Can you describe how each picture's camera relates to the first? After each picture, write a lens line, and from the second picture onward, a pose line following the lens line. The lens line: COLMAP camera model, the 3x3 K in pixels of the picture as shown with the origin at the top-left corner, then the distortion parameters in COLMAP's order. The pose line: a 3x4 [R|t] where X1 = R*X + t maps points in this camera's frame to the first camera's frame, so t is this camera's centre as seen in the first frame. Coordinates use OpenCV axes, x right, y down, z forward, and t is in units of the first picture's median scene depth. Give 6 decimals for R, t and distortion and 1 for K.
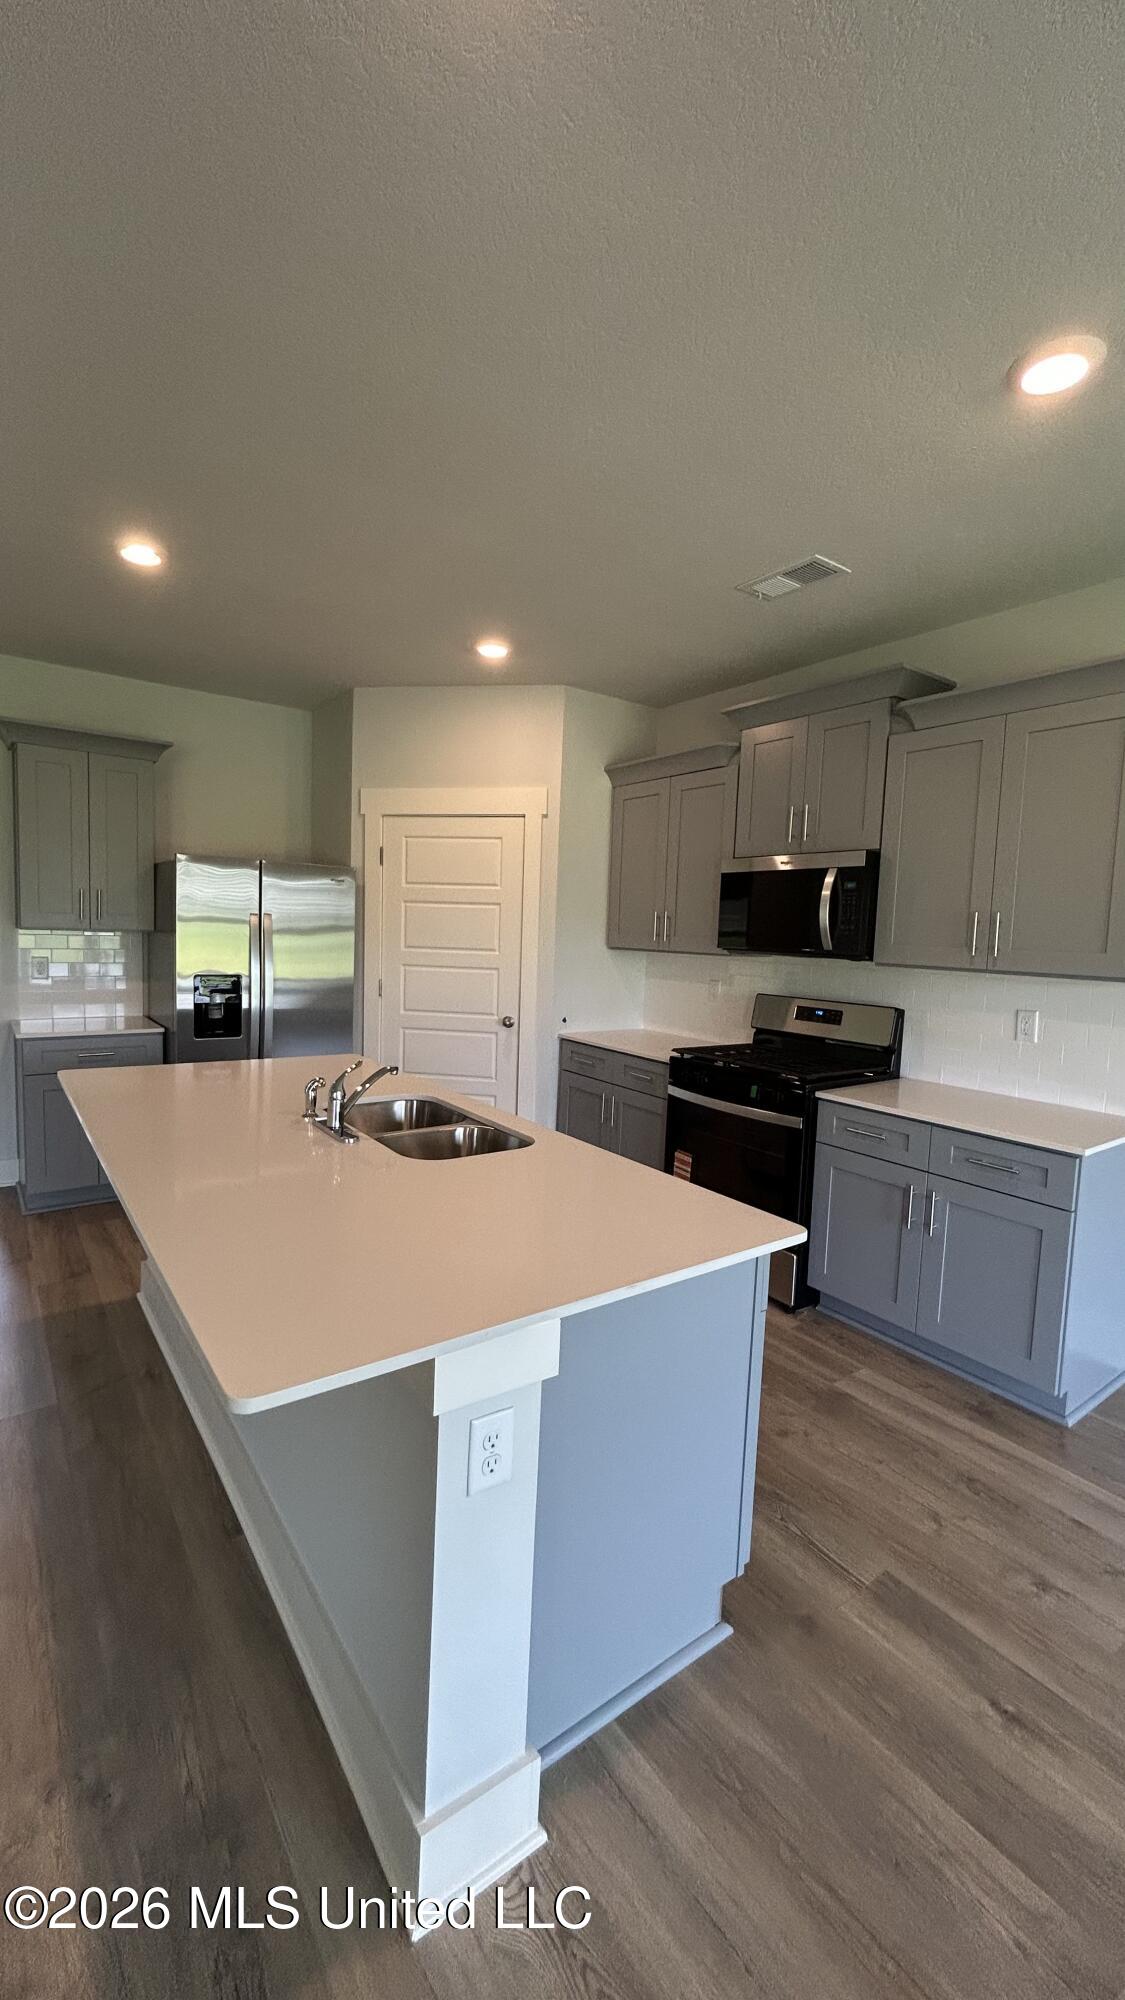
lens RADIAL K [[806.4, 0, 562.5], [0, 806.4, 1000.0], [0, 0, 1]] dist [-0.000273, 0.000056]
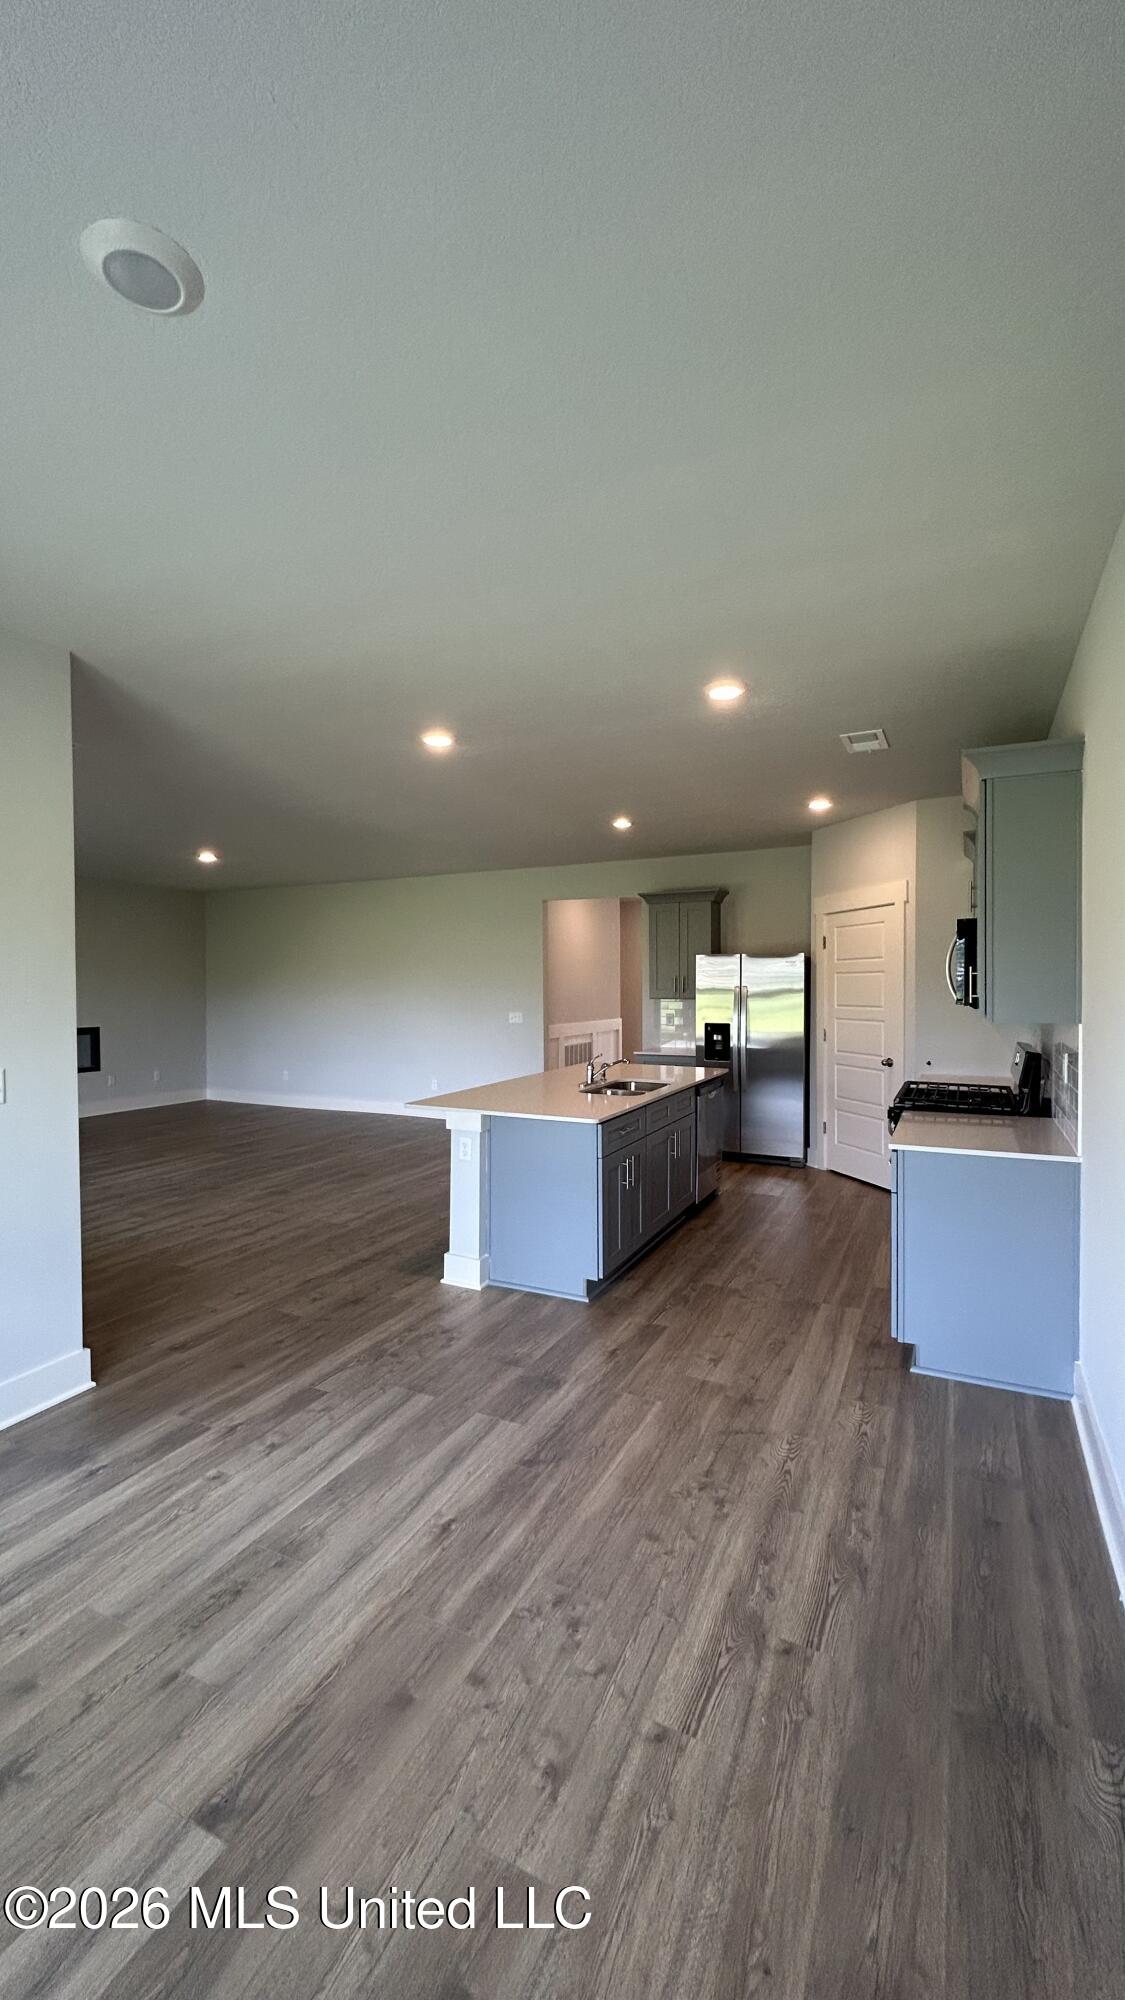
lens RADIAL K [[806.4, 0, 562.5], [0, 806.4, 1000.0], [0, 0, 1]] dist [-0.000273, 0.000056]
pose [[0.459174, -0.018434, -0.888155, 1.459191], [-0.058719, 0.996968, -0.051050, 0.042929], [0.886403, 0.075593, 0.456700, -0.103431]]
